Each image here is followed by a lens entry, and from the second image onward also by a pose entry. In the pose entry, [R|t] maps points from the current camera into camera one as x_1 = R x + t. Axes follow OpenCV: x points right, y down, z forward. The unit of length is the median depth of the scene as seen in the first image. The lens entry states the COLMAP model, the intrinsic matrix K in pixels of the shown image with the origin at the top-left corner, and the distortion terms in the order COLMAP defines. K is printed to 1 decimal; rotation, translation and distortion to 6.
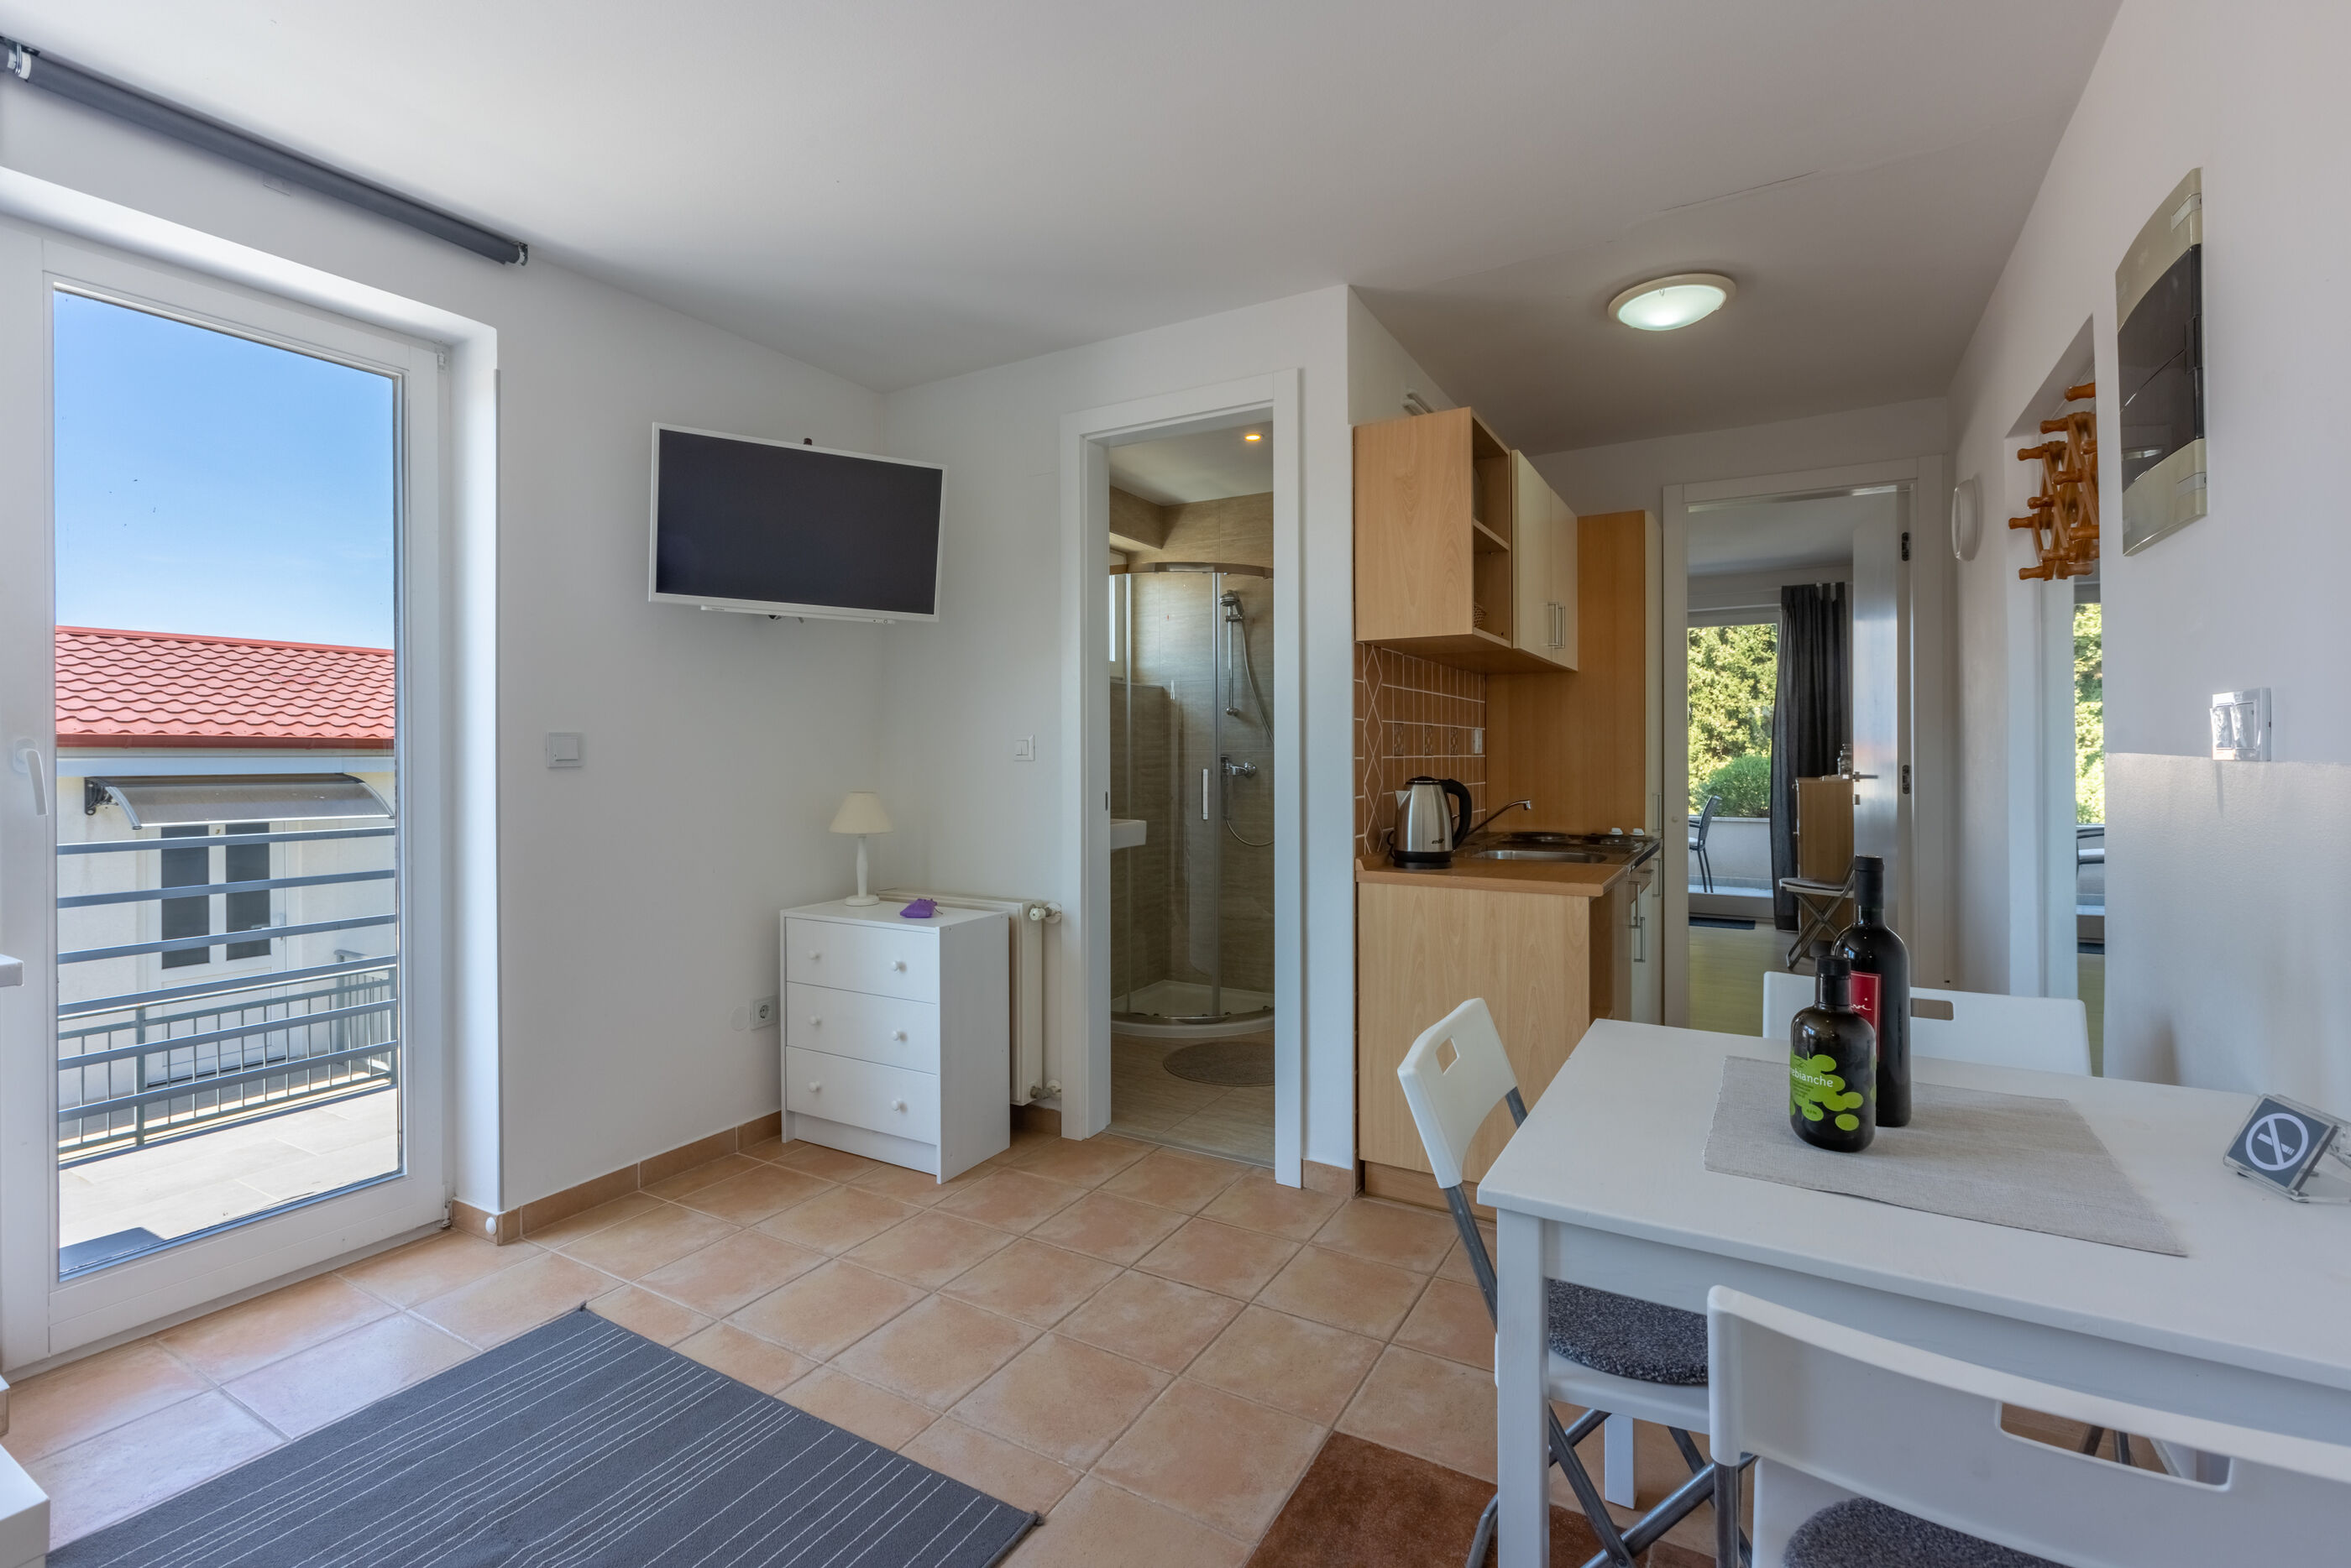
lens RADIAL K [[1055.4, 0, 1156.3], [0, 1055.4, 751.0], [0, 0, 1]] dist [0.002880, -0.002600]
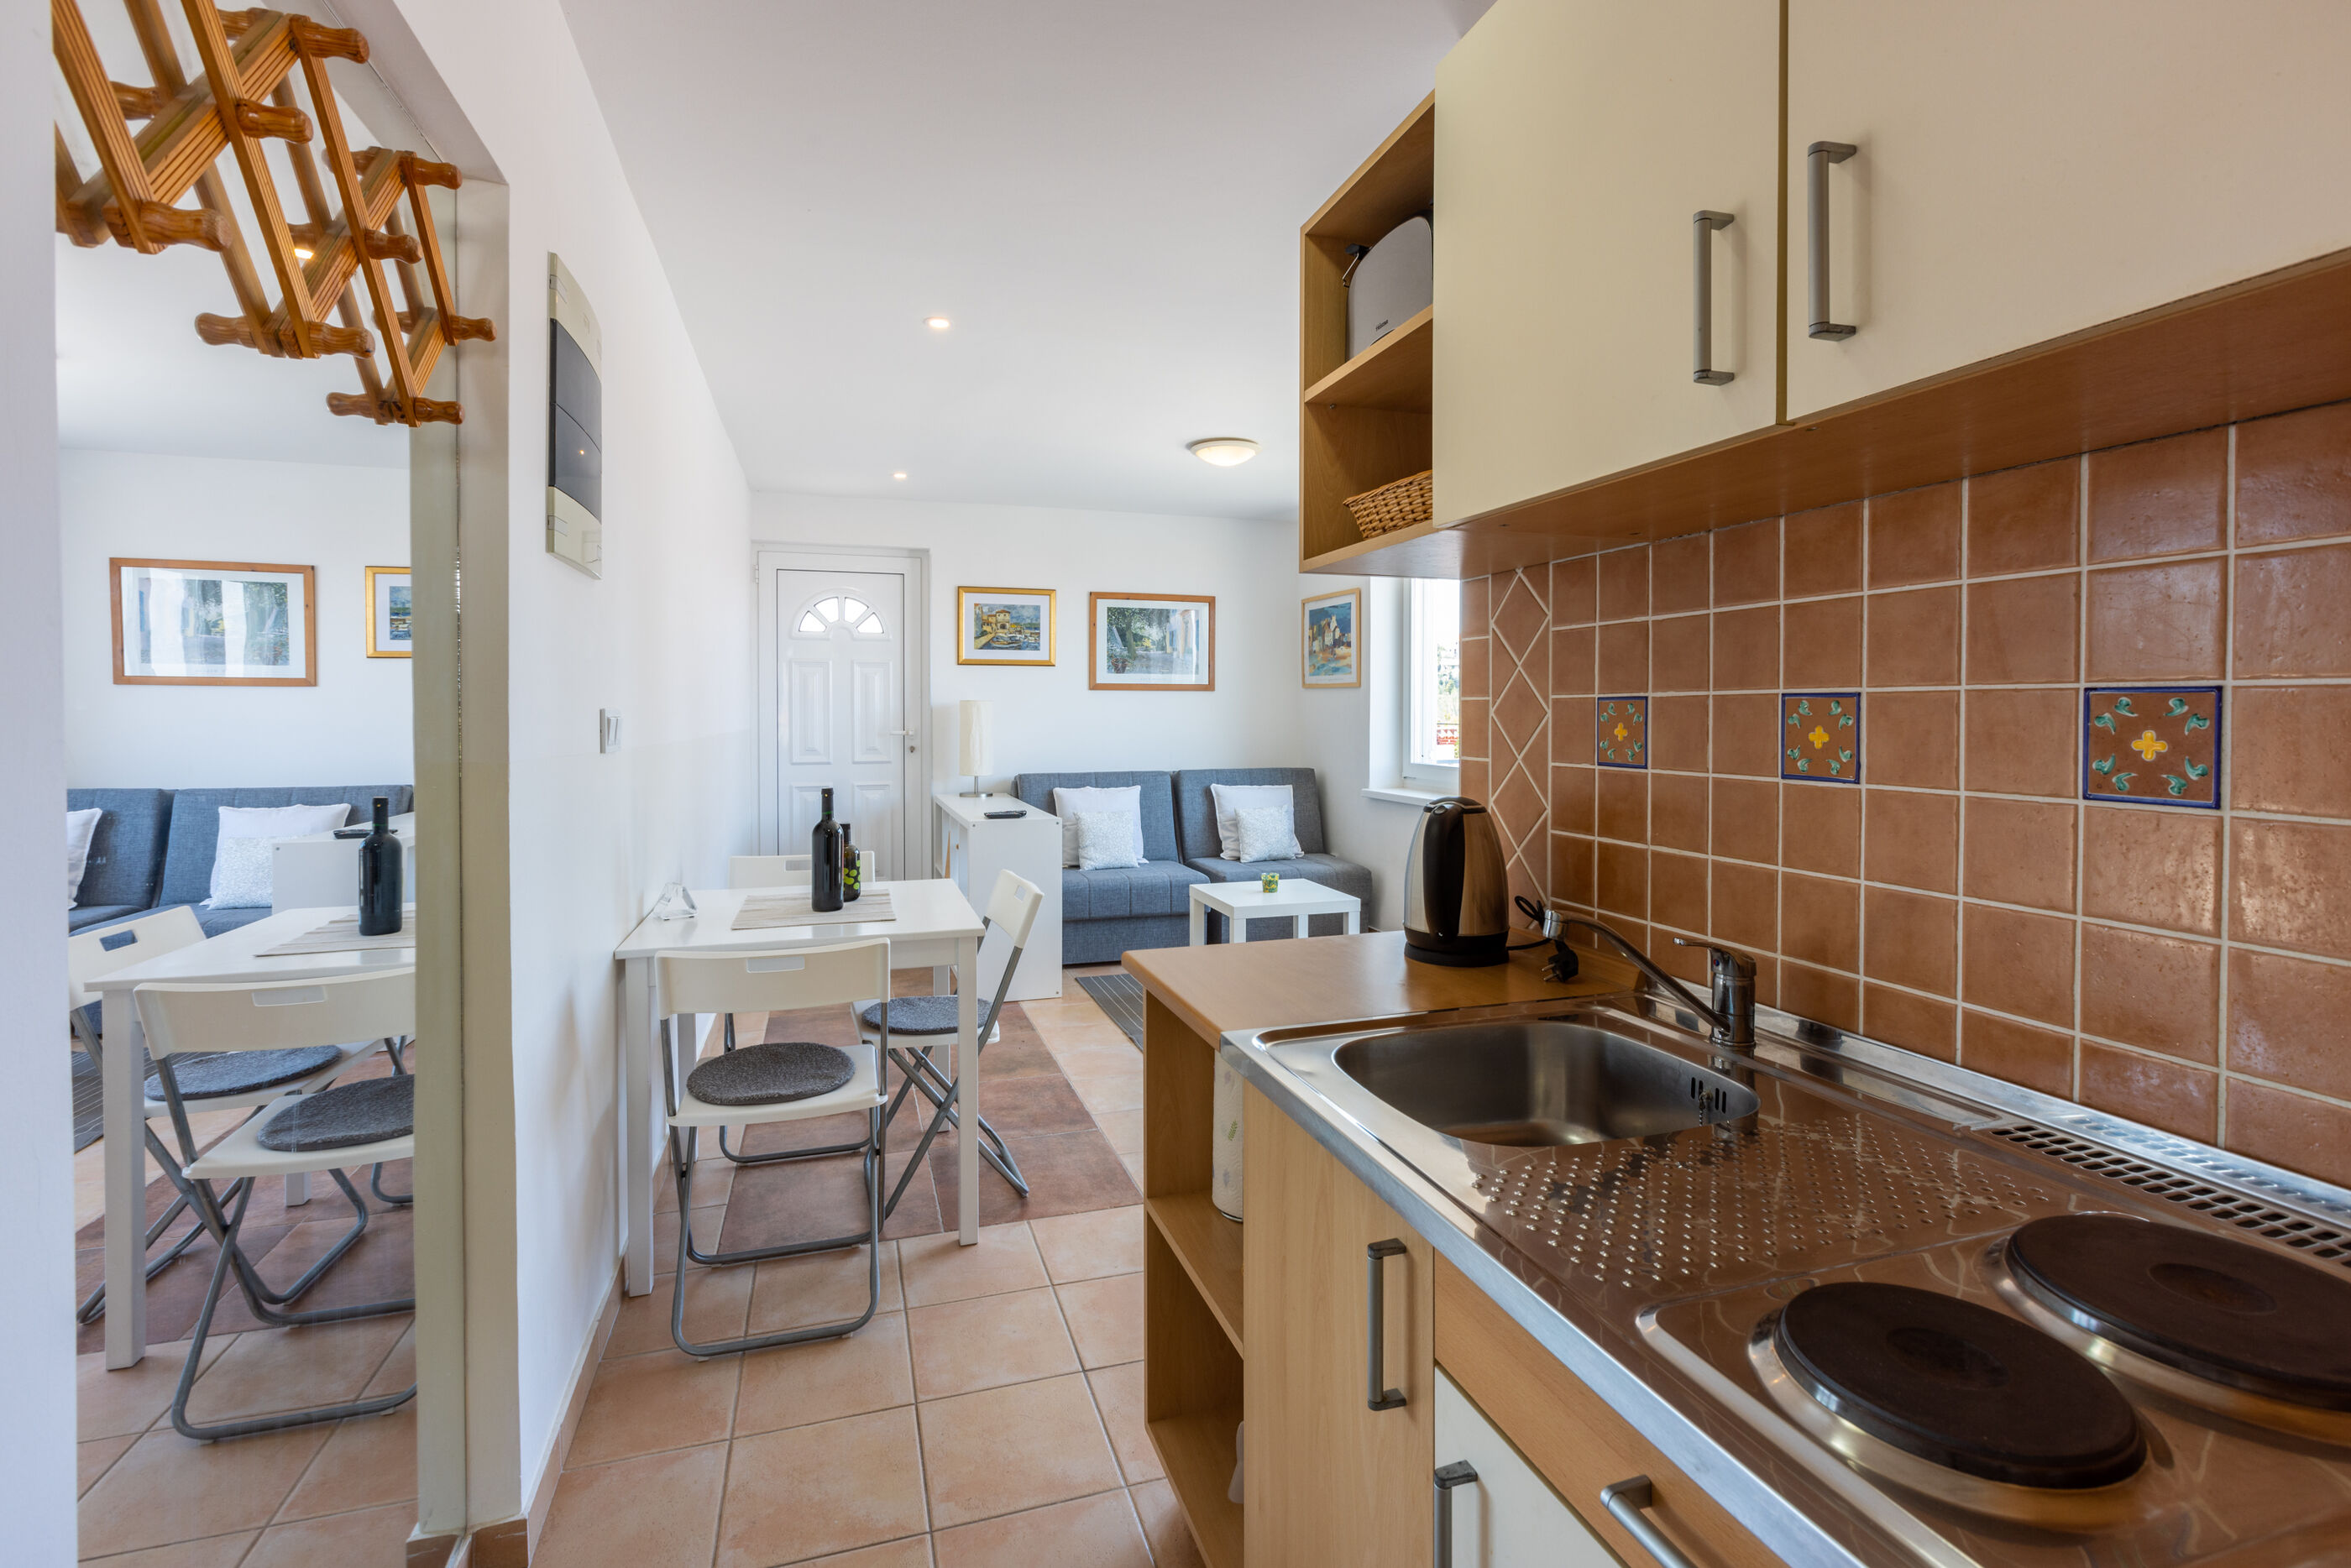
lens RADIAL K [[1055.4, 0, 1166.8], [0, 1055.4, 726.6], [0, 0, 1]] dist [0.002880, -0.002600]
pose [[-0.670981, 0.016385, -0.741293, 0.721353], [0.005919, 0.999842, 0.016742, -0.022454], [0.741451, 0.006846, -0.670973, 1.180609]]
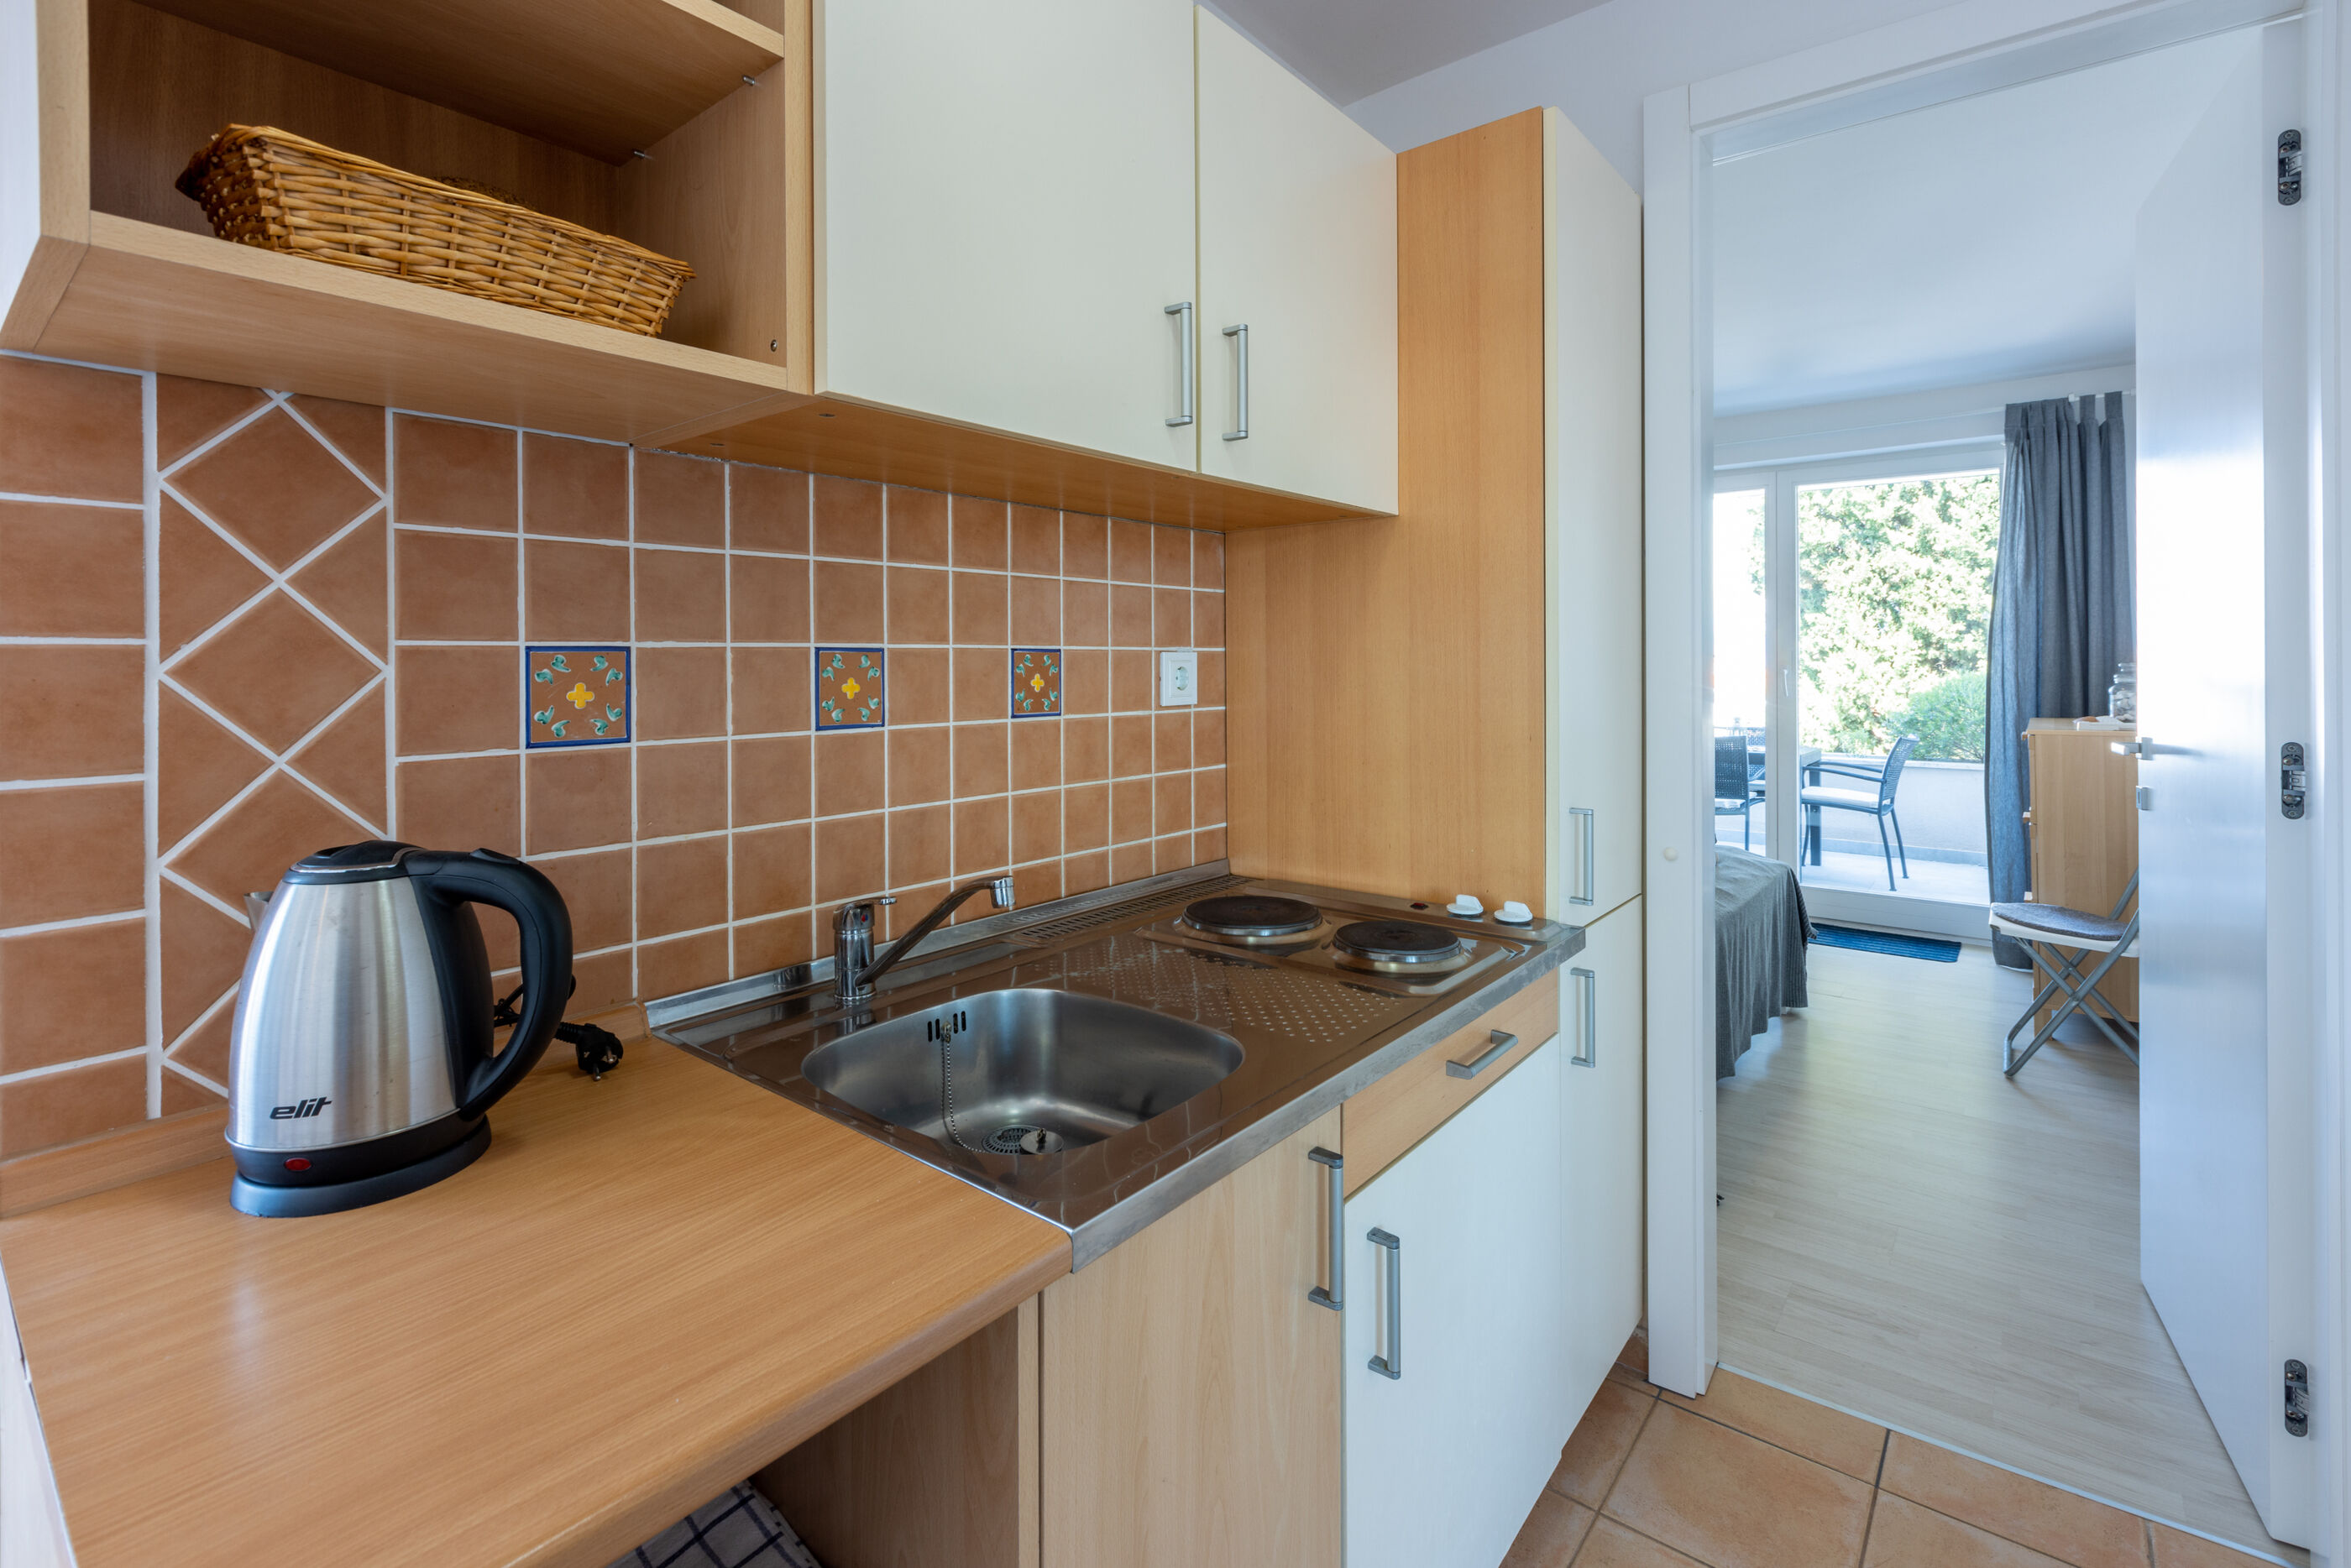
lens RADIAL K [[1055.4, 0, 1151.9], [0, 1055.4, 658.4], [0, 0, 1]] dist [0.002880, -0.002600]
pose [[0.985689, -0.001073, -0.168568, 0.461412], [0.001246, 0.999999, 0.000924, -0.022944], [0.168567, -0.001121, 0.985690, 0.696348]]
